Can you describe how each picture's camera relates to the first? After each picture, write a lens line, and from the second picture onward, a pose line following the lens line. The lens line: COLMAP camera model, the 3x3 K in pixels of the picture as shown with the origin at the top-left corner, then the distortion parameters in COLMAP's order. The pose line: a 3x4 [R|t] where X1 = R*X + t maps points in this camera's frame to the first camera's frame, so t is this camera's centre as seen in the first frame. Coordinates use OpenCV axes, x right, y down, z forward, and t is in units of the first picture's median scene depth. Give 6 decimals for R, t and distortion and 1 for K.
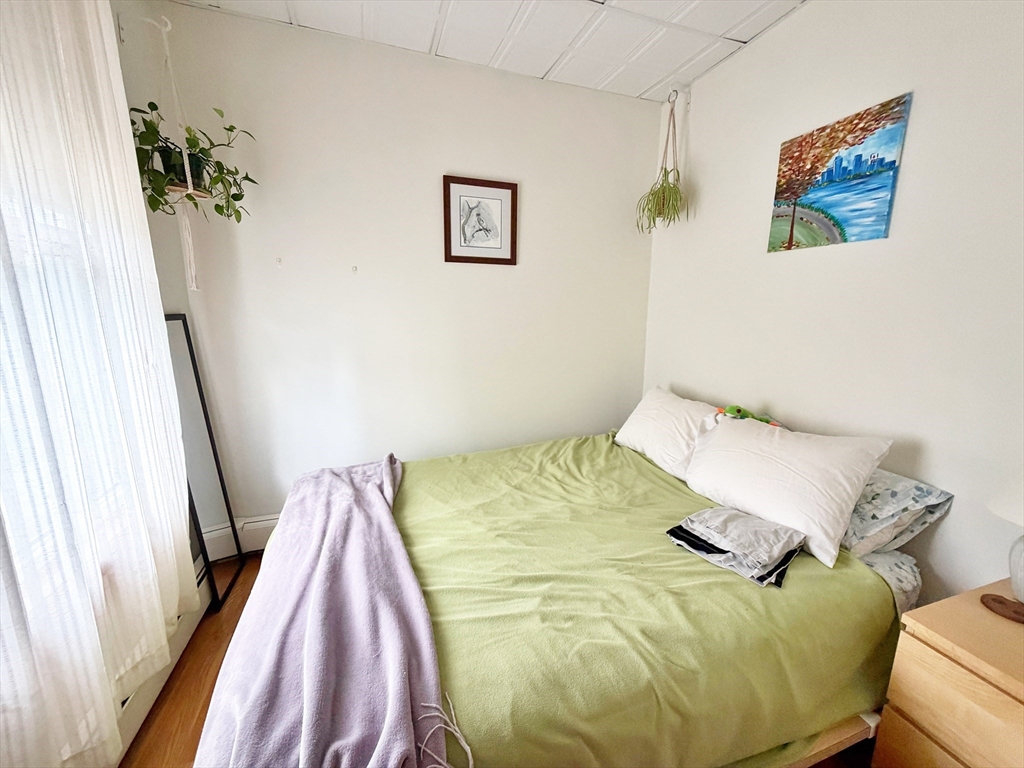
lens RADIAL K [[407.6, 0, 517.6], [0, 407.6, 383.5], [0, 0, 1]] dist [0.000414, 0.000009]
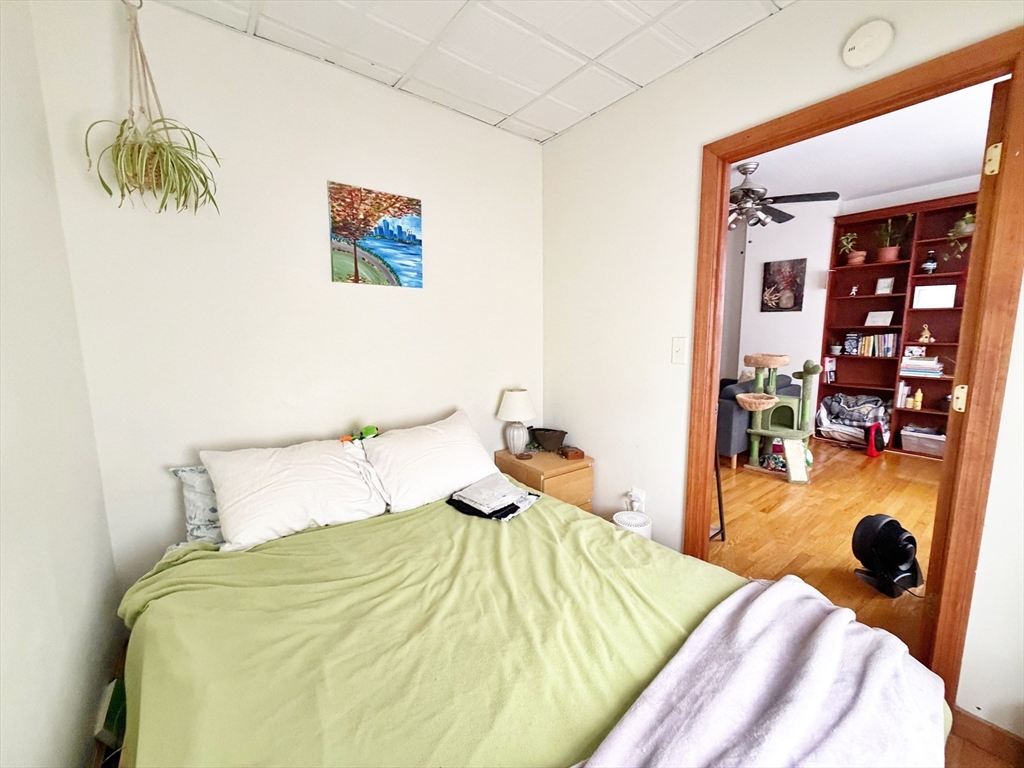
lens RADIAL K [[407.6, 0, 517.6], [0, 407.6, 383.5], [0, 0, 1]] dist [0.000414, 0.000009]
pose [[-0.310283, -0.132517, 0.941363, -0.647283], [0.173078, 0.965812, 0.193007, -0.218900], [-0.934756, 0.222816, -0.276739, 1.054594]]
